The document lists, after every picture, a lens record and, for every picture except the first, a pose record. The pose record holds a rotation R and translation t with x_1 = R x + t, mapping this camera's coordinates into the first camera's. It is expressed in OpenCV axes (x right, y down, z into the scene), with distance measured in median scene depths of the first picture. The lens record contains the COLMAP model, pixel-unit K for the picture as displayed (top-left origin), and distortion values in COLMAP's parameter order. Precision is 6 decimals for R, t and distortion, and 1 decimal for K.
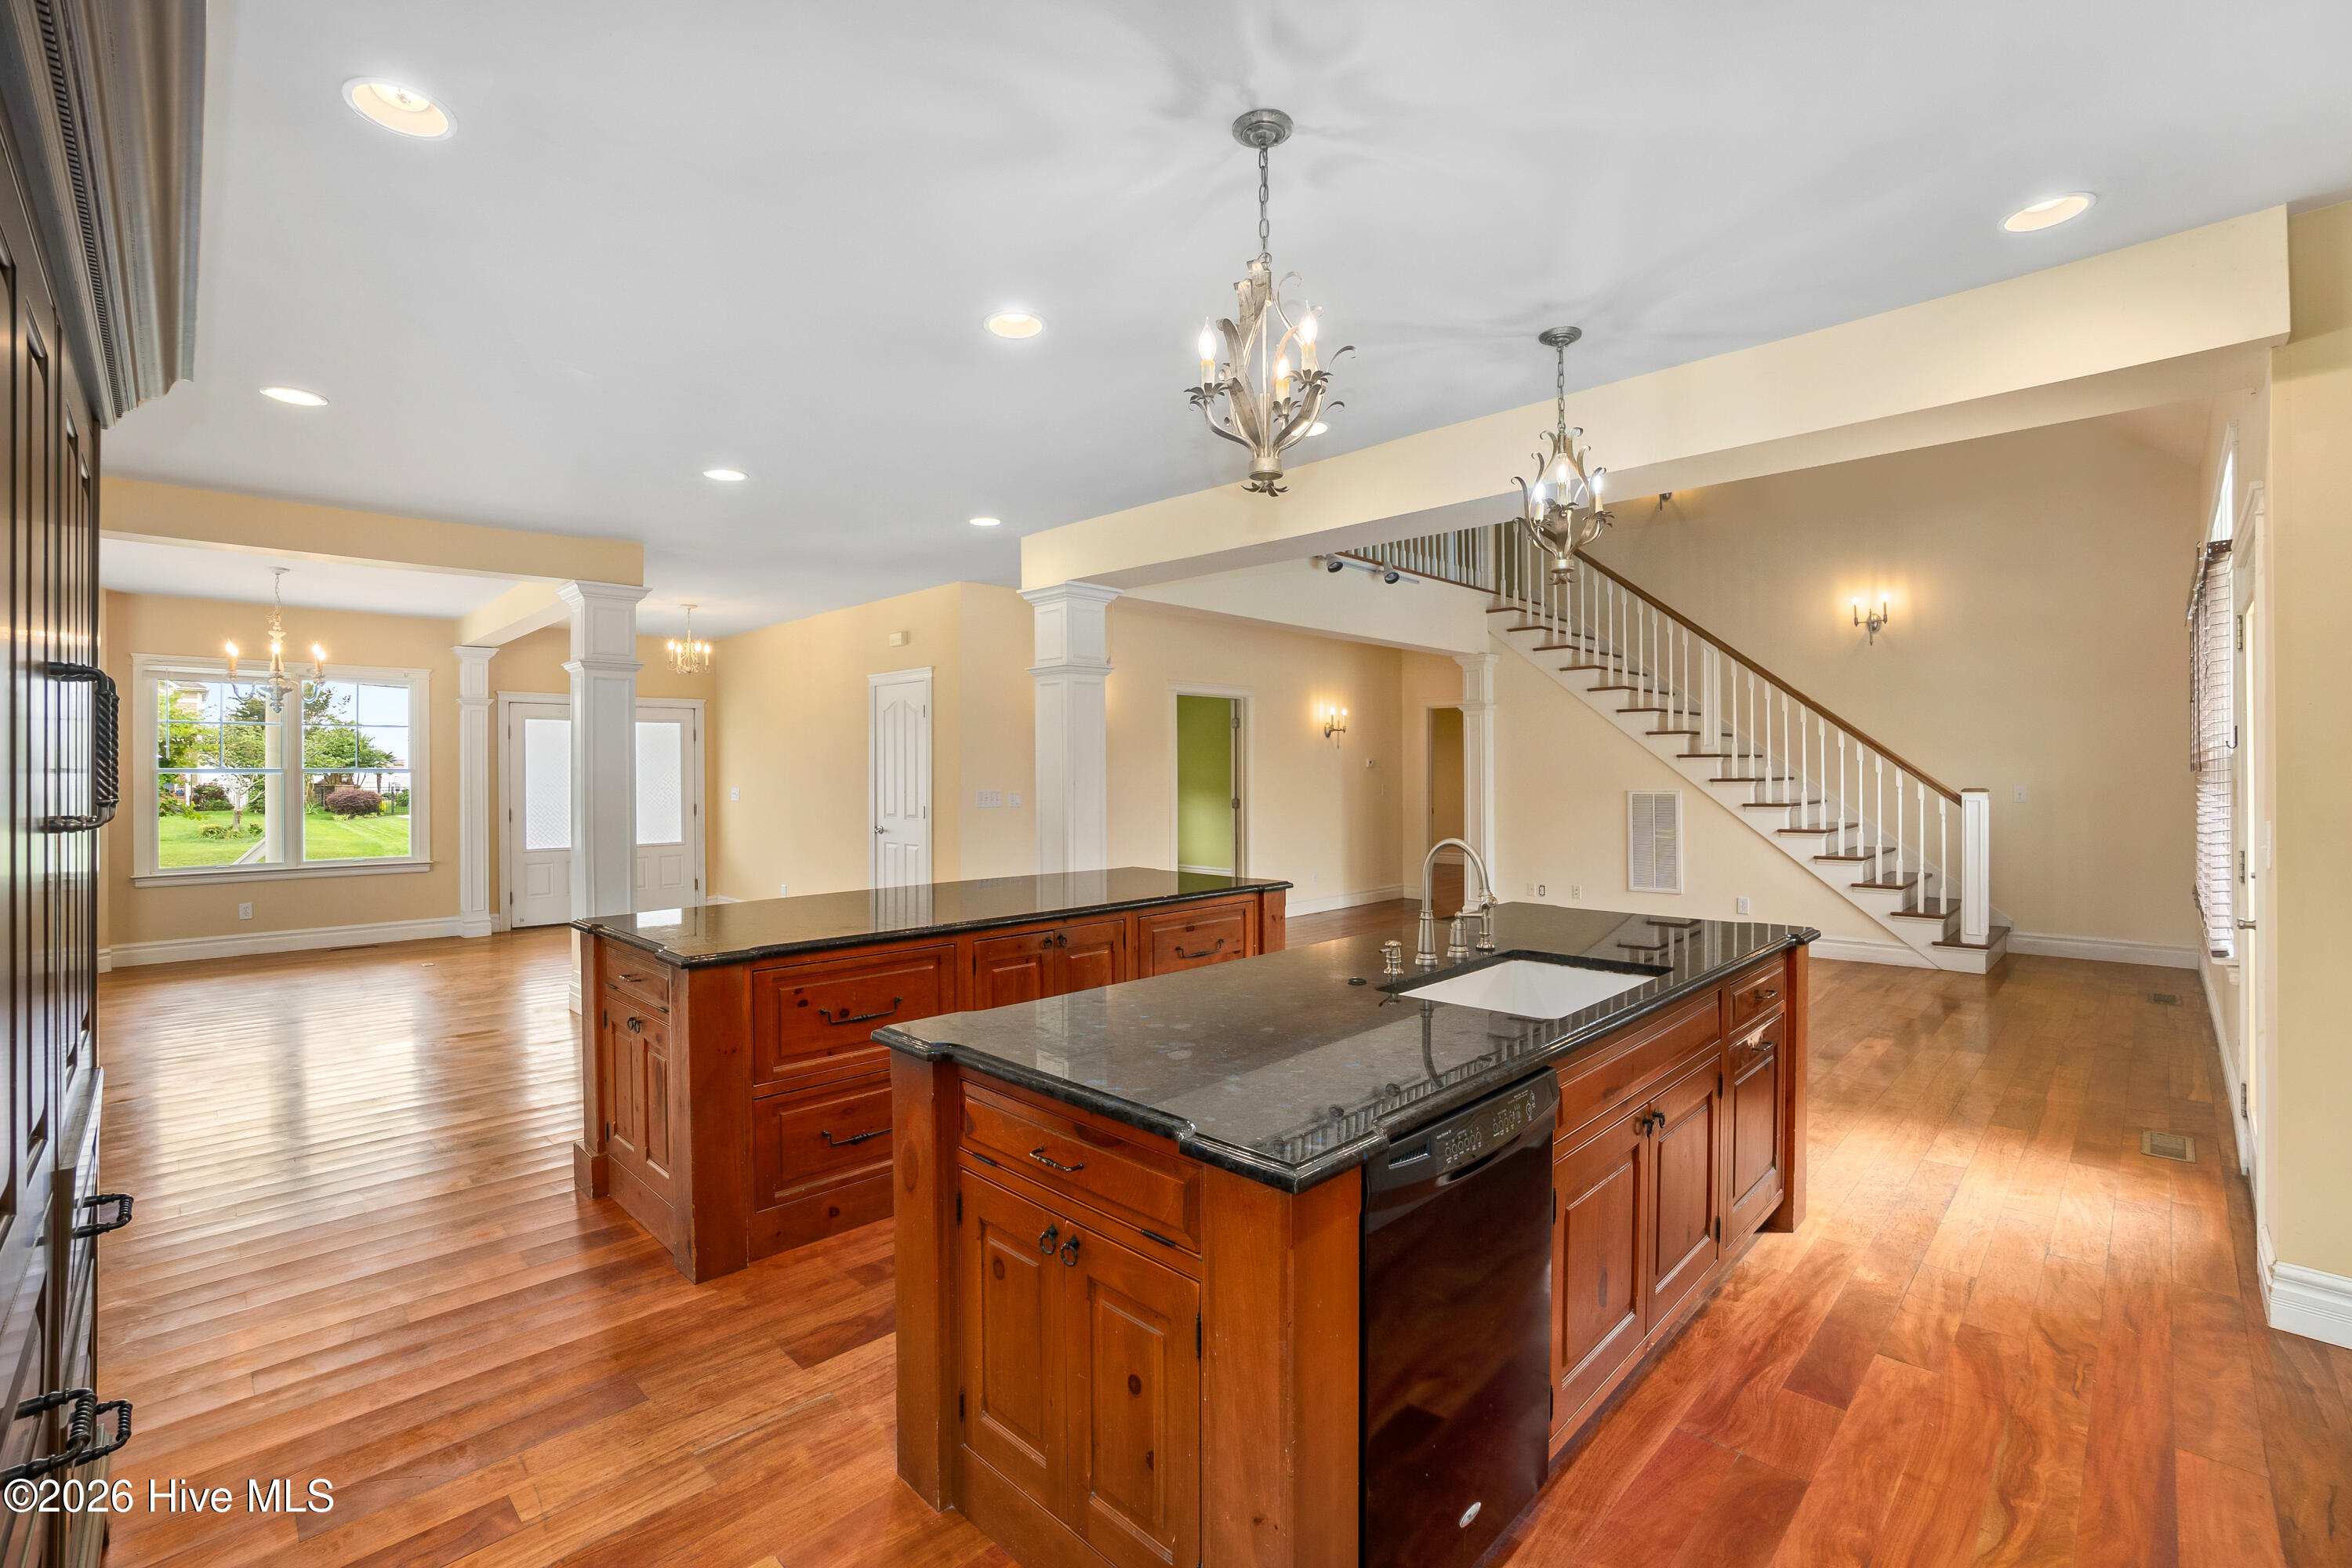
lens RADIAL K [[1038.4, 0, 1168.5], [0, 1038.4, 775.1], [0, 0, 1]] dist [-0.065941, 0.025177]
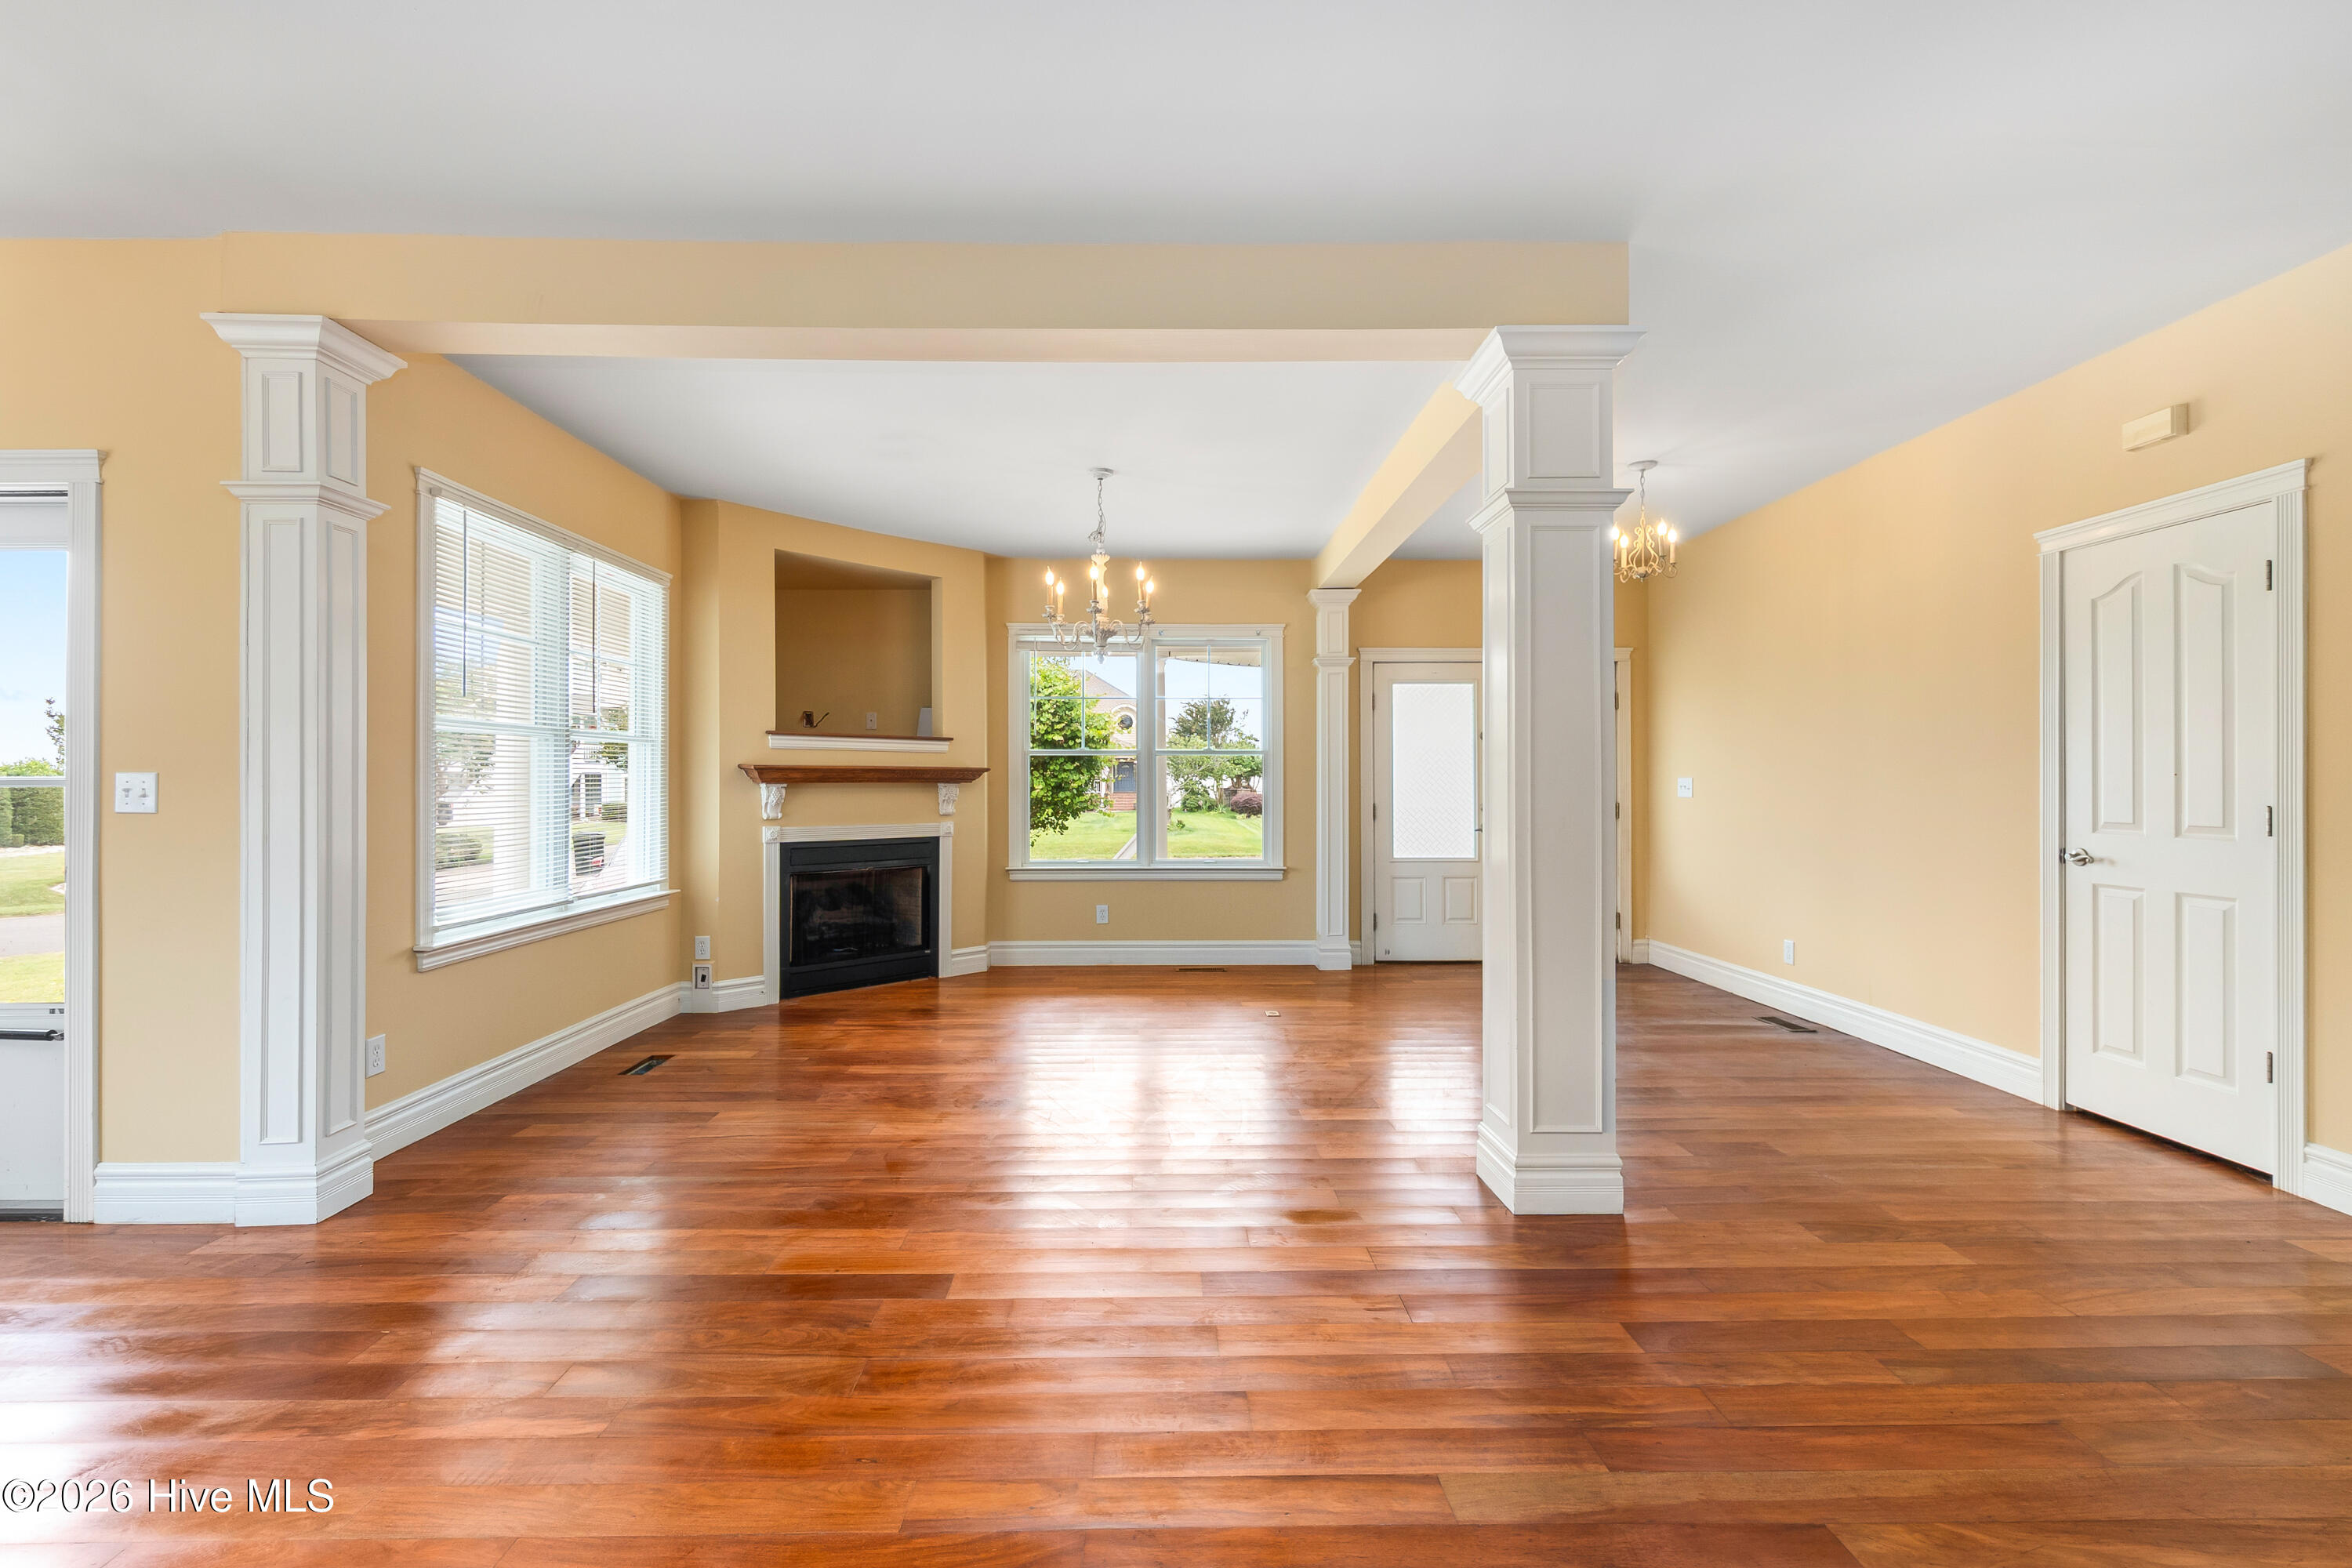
lens RADIAL K [[1052.0, 0, 1167.4], [0, 1052.0, 779.7], [0, 0, 1]] dist [0.005972, 0.000112]
pose [[0.720398, 0.001351, -0.693560, -0.338521], [-0.005068, 0.999982, -0.003316, 0.029712], [0.693542, 0.005904, 0.720392, 0.514737]]
